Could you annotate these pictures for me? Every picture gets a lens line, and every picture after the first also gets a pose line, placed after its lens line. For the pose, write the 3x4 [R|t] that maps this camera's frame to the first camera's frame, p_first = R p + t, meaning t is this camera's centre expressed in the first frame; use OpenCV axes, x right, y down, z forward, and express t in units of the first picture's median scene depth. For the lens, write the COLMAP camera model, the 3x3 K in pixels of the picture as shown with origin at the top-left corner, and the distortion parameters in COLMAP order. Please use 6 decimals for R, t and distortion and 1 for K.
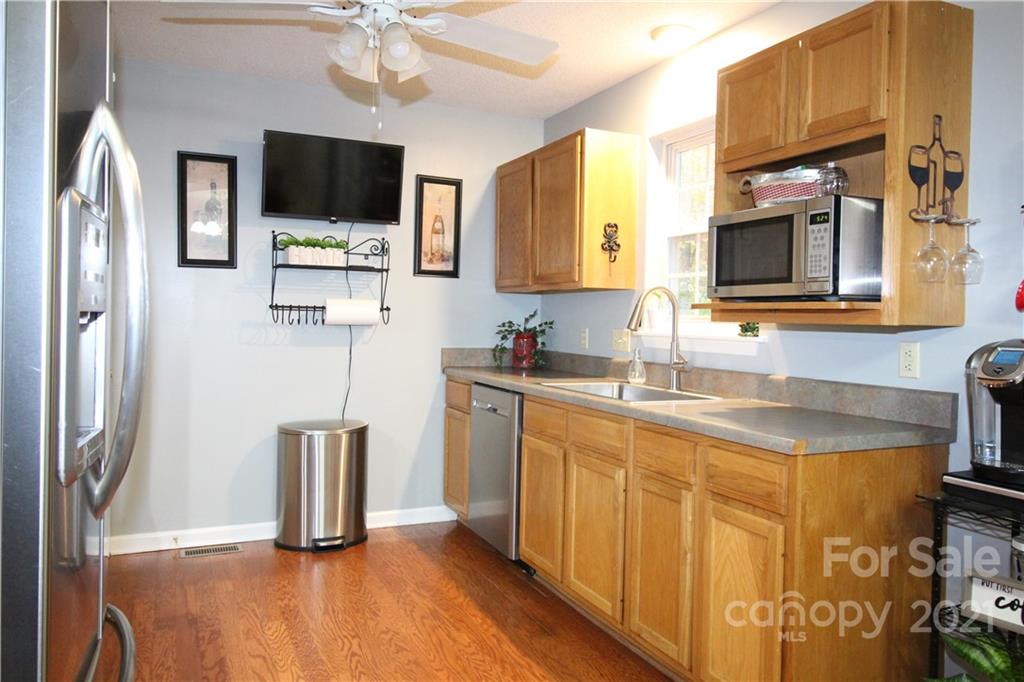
lens RADIAL K [[733.8, 0, 511.7], [0, 733.8, 337.0], [0, 0, 1]] dist [0.013577, 0.003335]
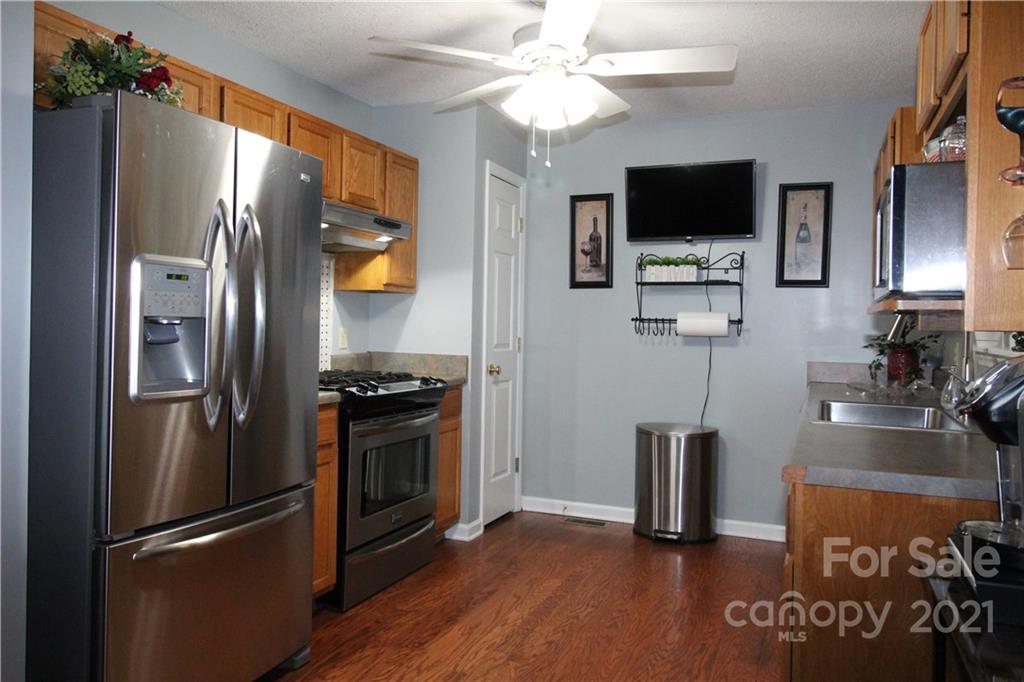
lens RADIAL K [[733.8, 0, 539.3], [0, 733.8, 339.7], [0, 0, 1]] dist [0.013577, 0.003335]
pose [[0.698242, 0.008153, -0.715815, 0.379836], [-0.025231, 0.999594, -0.013227, 0.008380], [0.715417, 0.027297, 0.698165, 0.095109]]
